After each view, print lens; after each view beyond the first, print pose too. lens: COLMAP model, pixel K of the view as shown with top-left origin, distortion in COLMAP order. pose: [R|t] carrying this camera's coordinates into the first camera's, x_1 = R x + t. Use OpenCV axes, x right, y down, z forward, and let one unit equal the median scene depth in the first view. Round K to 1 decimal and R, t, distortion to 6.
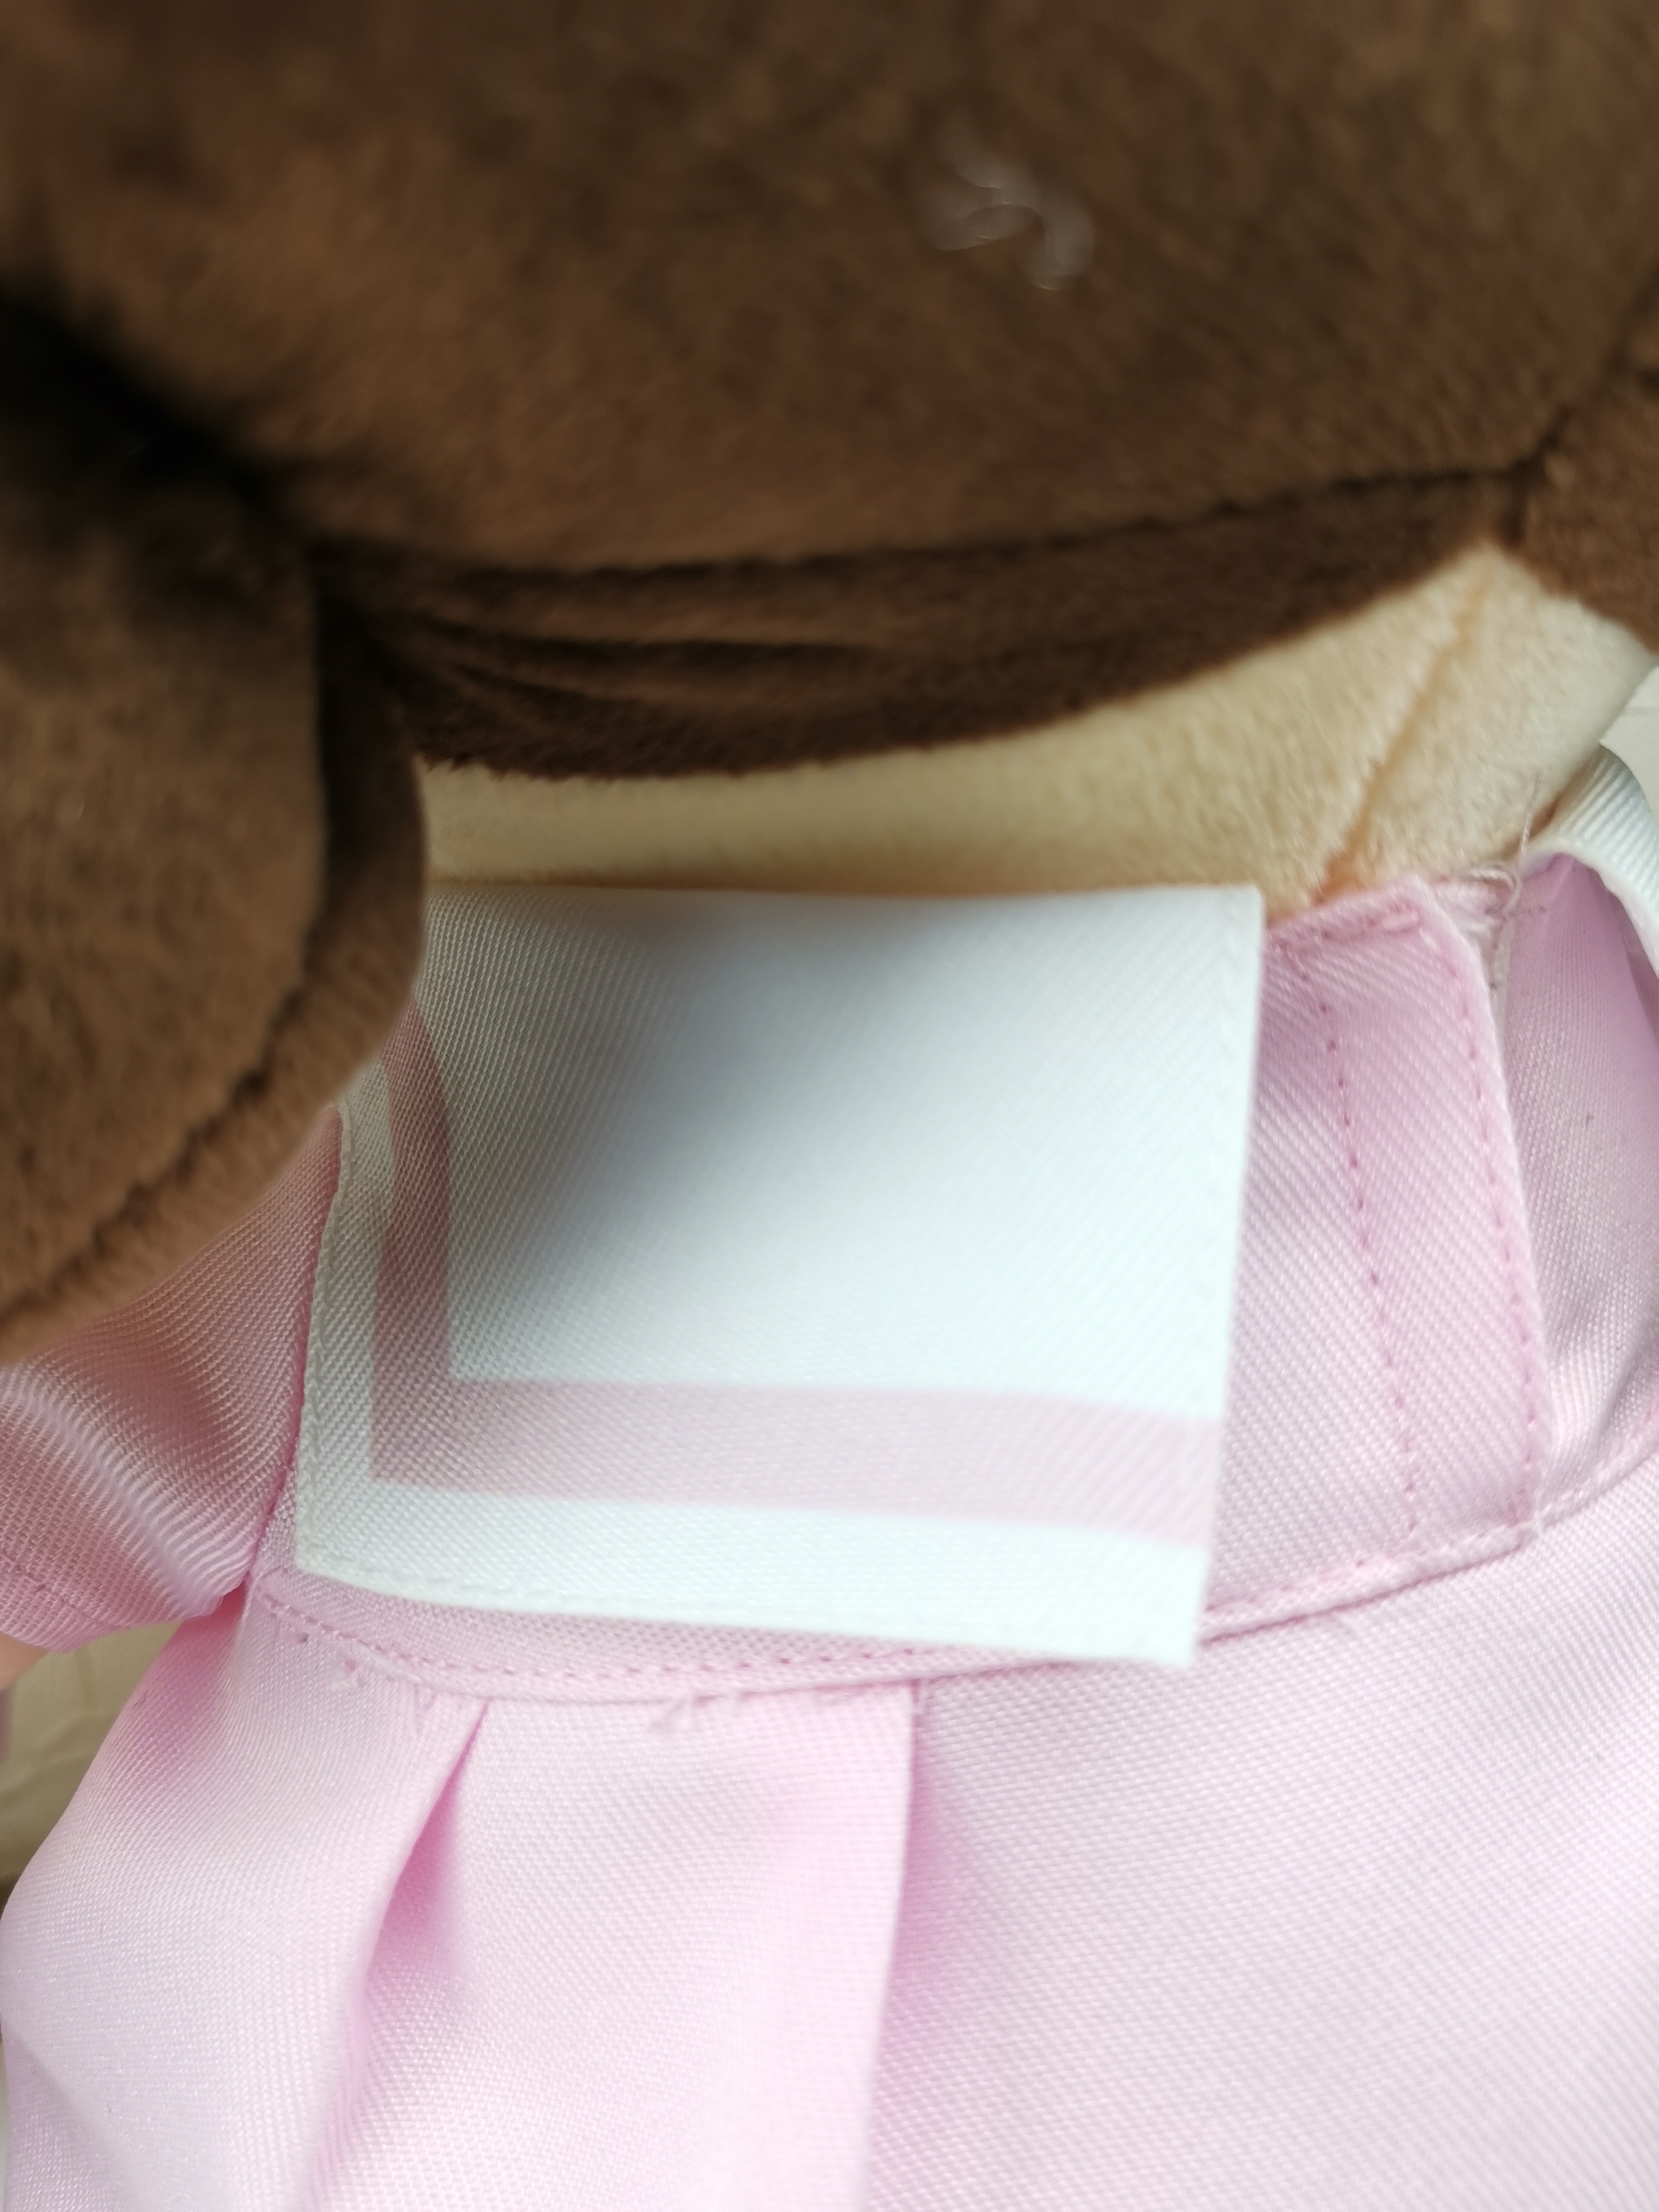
lens RADIAL K [[1845.8, 0, 829.5], [0, 1845.8, 1106.0], [0, 0, 1]] dist [-0.046997, 0.039906]
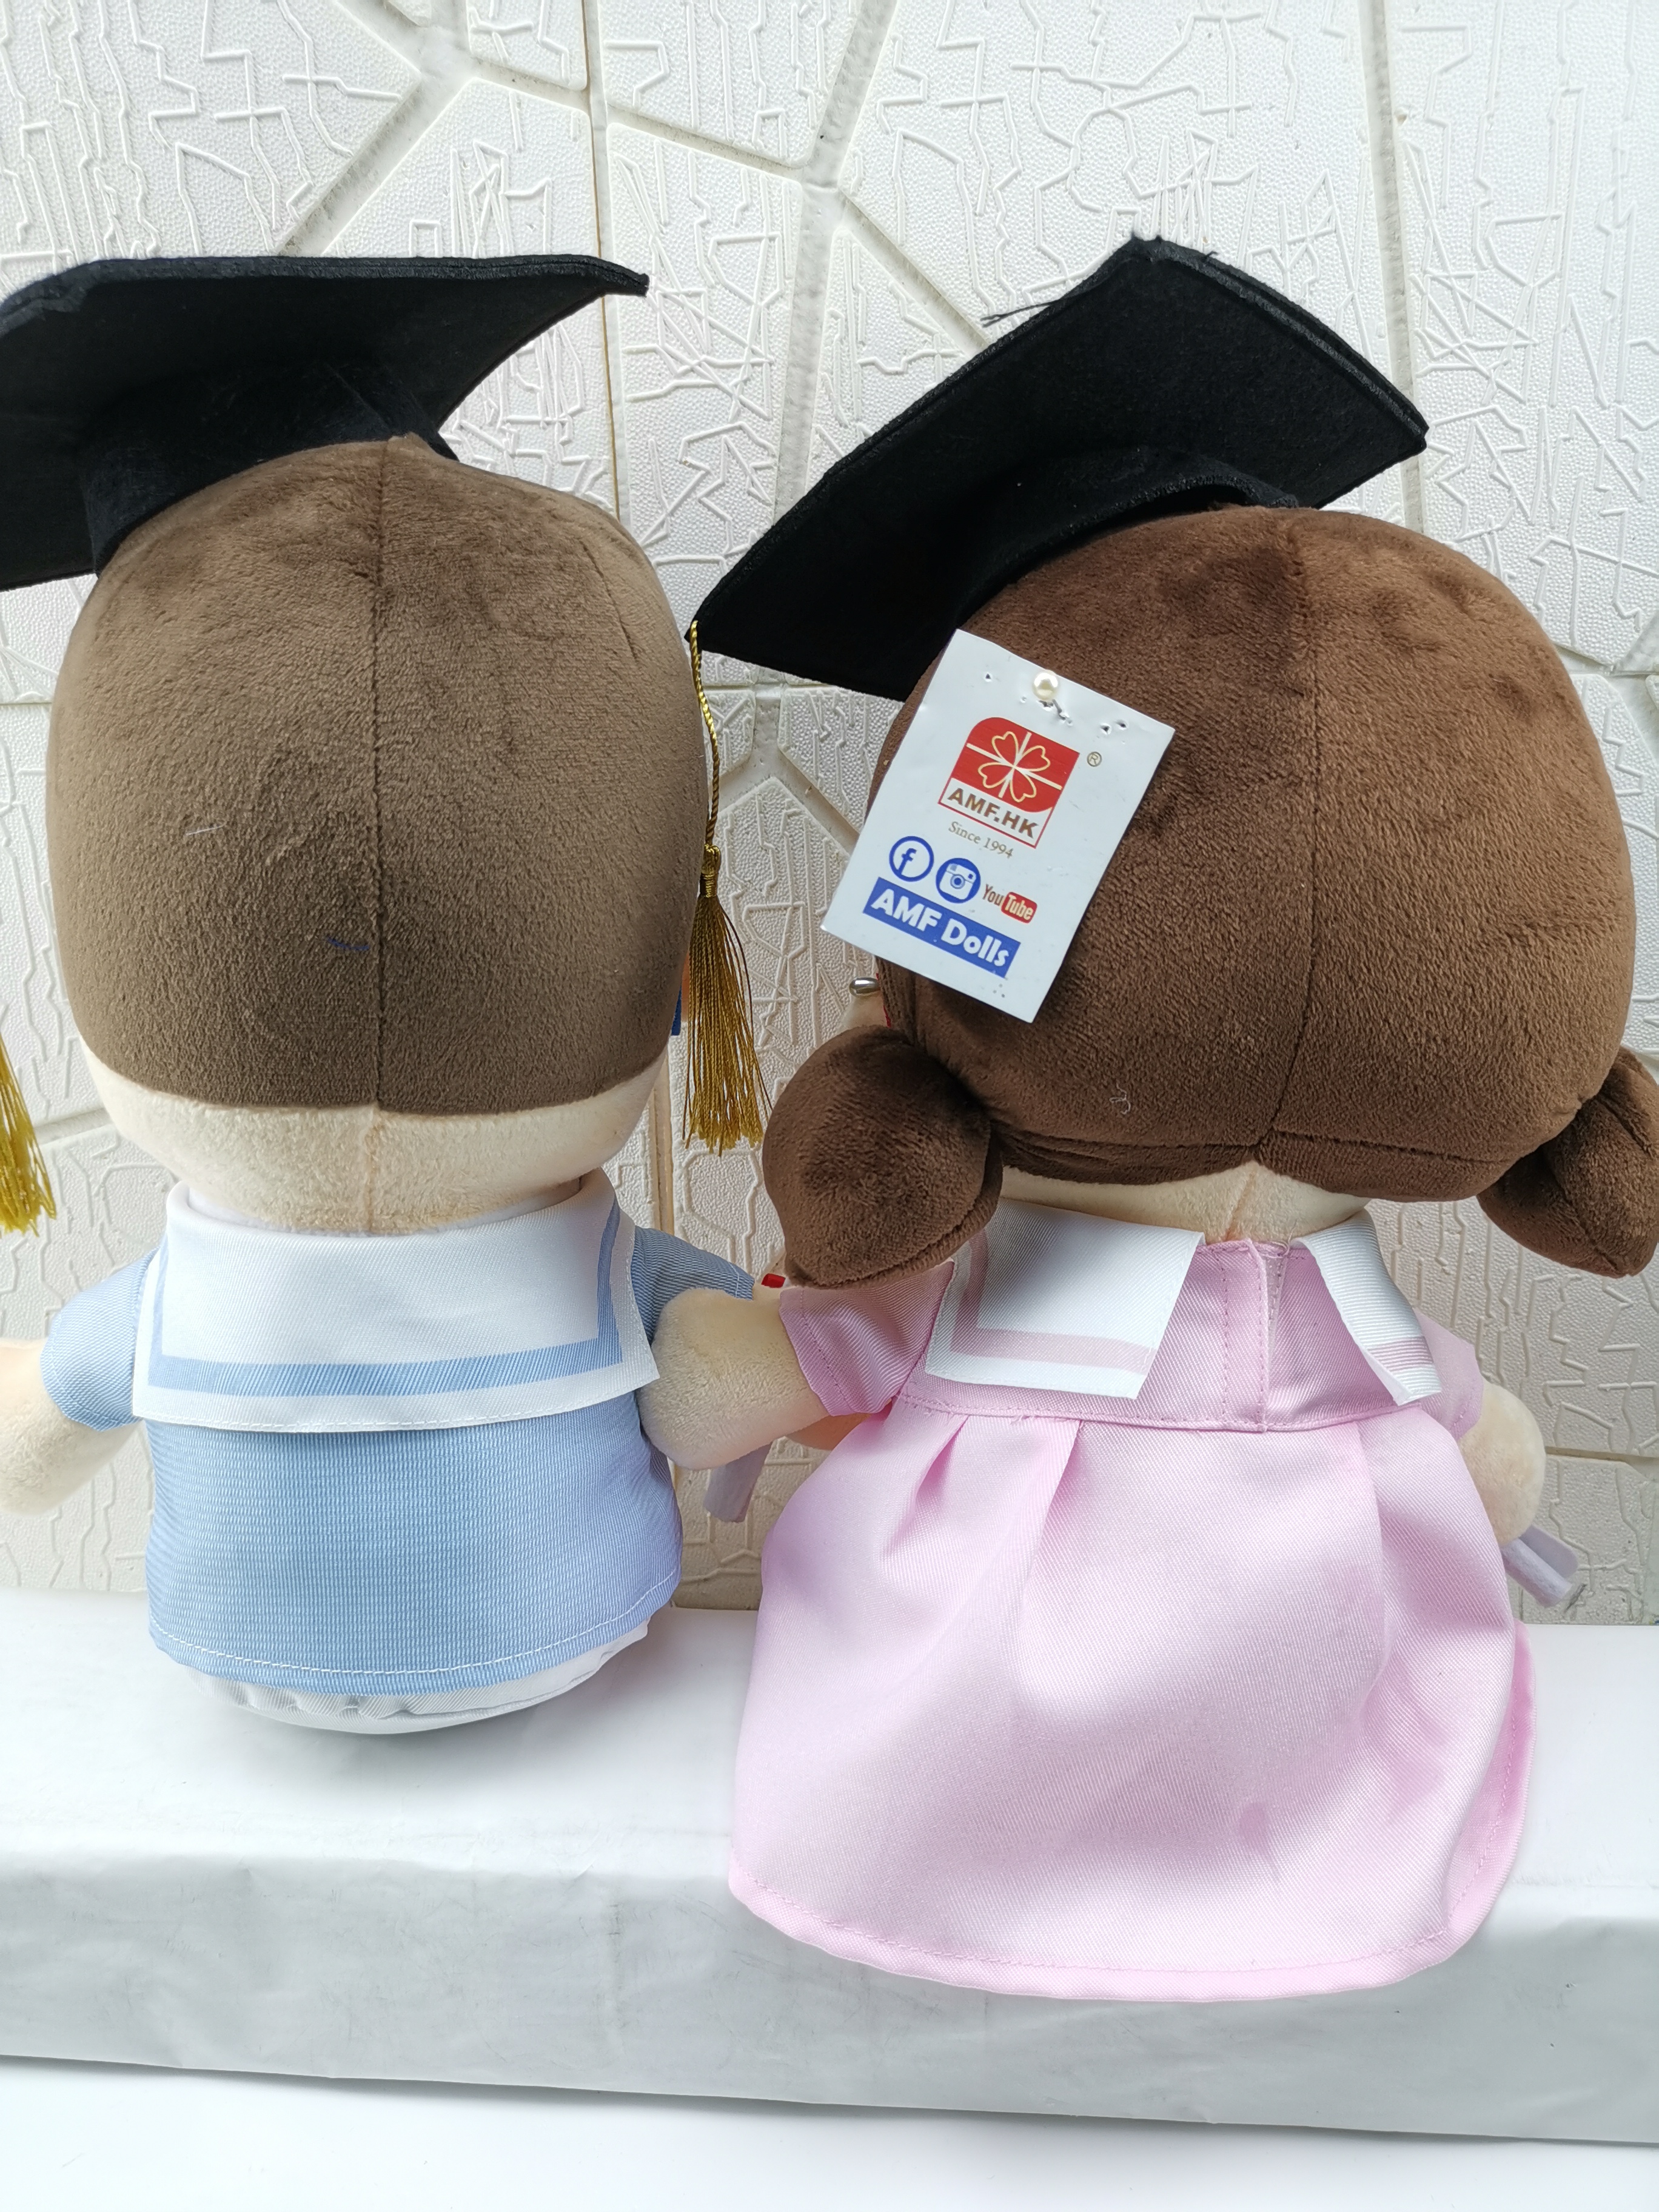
lens RADIAL K [[1752.7, 0, 838.3], [0, 1752.7, 1083.0], [0, 0, 1]] dist [-0.014722, -0.013817]
pose [[0.946360, 0.159415, -0.281052, 0.474999], [-0.215010, 0.959979, -0.179477, 0.396537], [0.241192, 0.230278, 0.942761, -2.682736]]
